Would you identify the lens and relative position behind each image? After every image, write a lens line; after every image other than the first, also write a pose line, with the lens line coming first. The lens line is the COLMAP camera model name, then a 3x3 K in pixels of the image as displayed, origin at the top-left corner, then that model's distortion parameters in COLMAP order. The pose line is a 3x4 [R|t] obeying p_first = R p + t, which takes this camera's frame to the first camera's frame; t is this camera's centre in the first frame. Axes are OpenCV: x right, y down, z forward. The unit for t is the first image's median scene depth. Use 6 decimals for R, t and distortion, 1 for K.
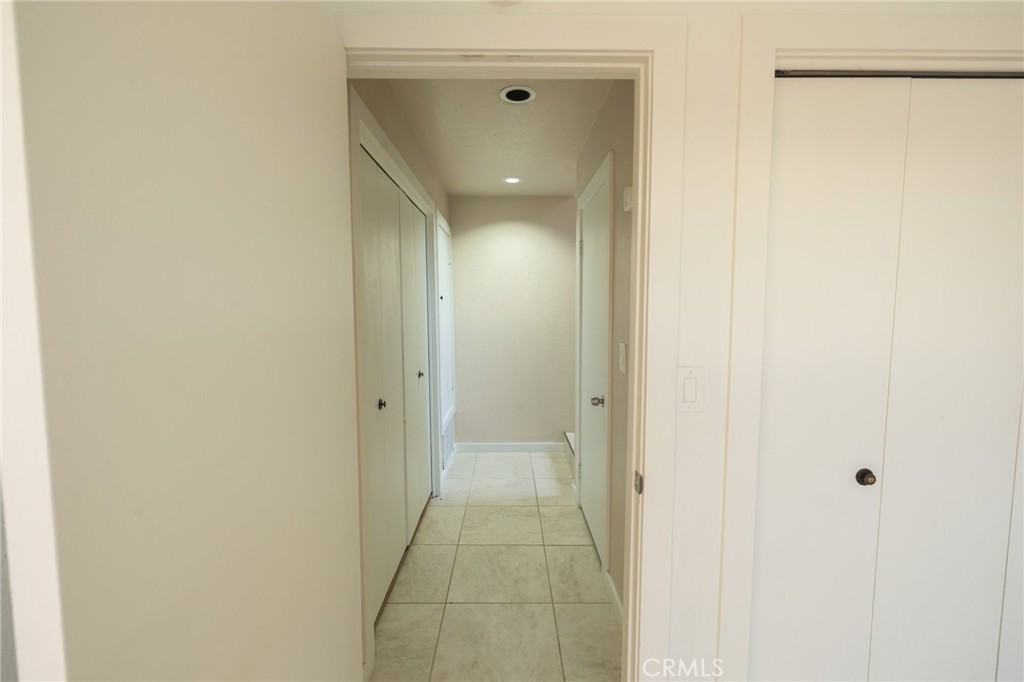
lens RADIAL K [[429.6, 0, 509.4], [0, 429.6, 338.7], [0, 0, 1]] dist [0.002295, -0.000431]
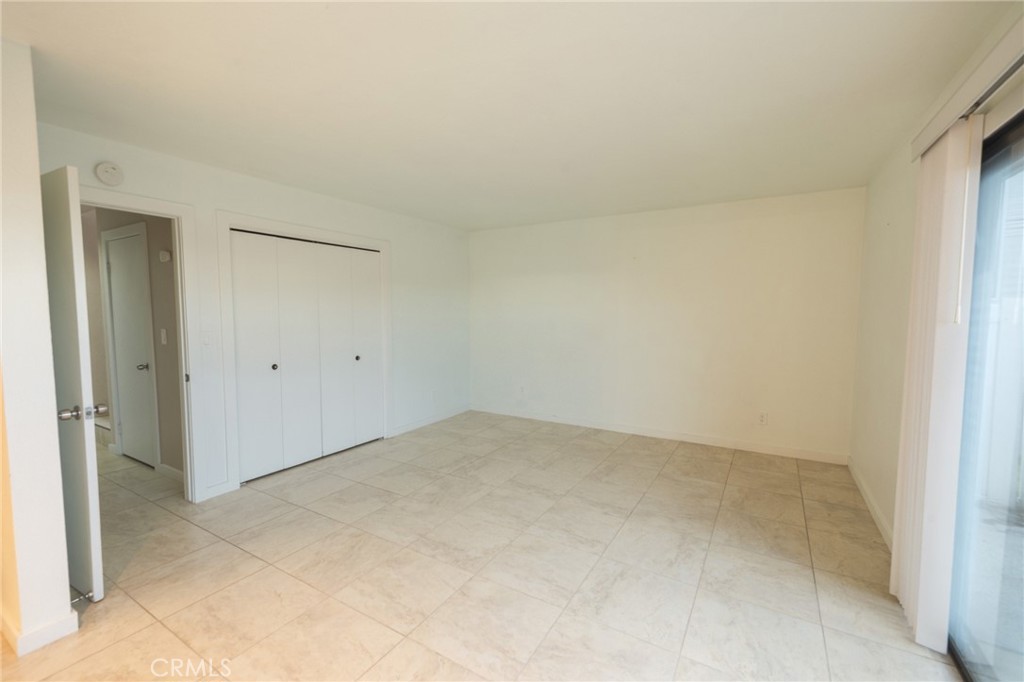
lens RADIAL K [[429.6, 0, 507.2], [0, 429.6, 339.9], [0, 0, 1]] dist [0.002295, -0.000431]
pose [[0.518018, -0.055600, 0.853561, -0.884167], [0.064279, 0.997594, 0.025972, 0.165836], [-0.852951, 0.041412, 0.520346, -1.964568]]
